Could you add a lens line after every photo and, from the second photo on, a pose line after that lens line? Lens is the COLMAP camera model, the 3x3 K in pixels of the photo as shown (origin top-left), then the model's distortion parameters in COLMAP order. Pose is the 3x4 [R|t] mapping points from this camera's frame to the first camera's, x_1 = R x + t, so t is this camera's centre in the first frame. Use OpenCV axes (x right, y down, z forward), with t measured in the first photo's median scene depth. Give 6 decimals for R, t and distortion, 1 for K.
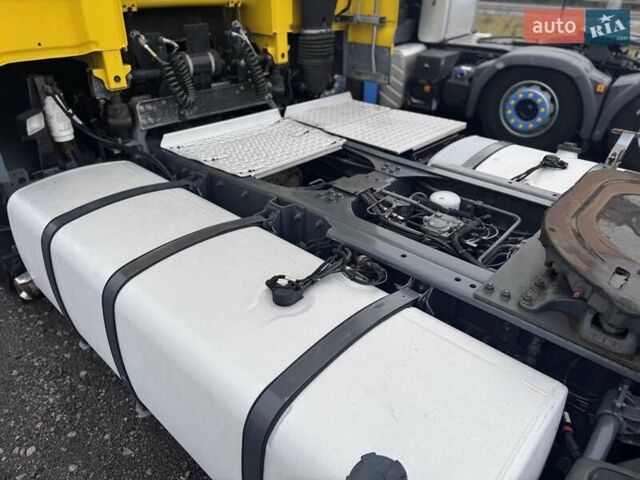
lens RADIAL K [[462.5, 0, 321.1], [0, 462.5, 239.7], [0, 0, 1]] dist [0.003124, -0.009528]
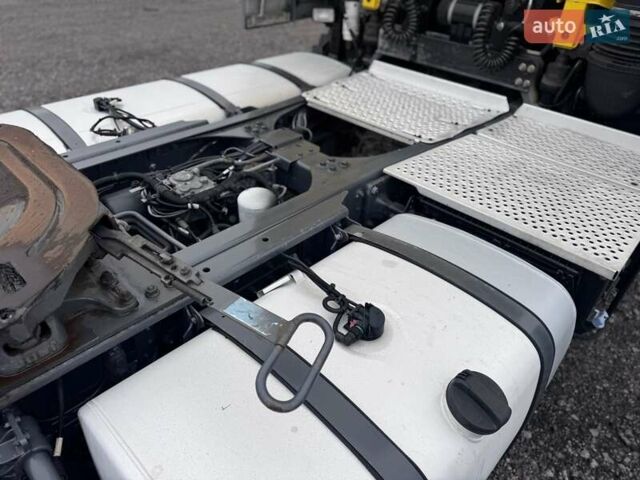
lens RADIAL K [[462.5, 0, 320.8], [0, 462.5, 238.5], [0, 0, 1]] dist [0.003124, -0.009528]
pose [[-0.042023, 0.567282, -0.822451, 0.742679], [-0.534783, 0.682559, 0.498117, -0.383932], [0.843944, 0.460765, 0.274690, 0.727837]]
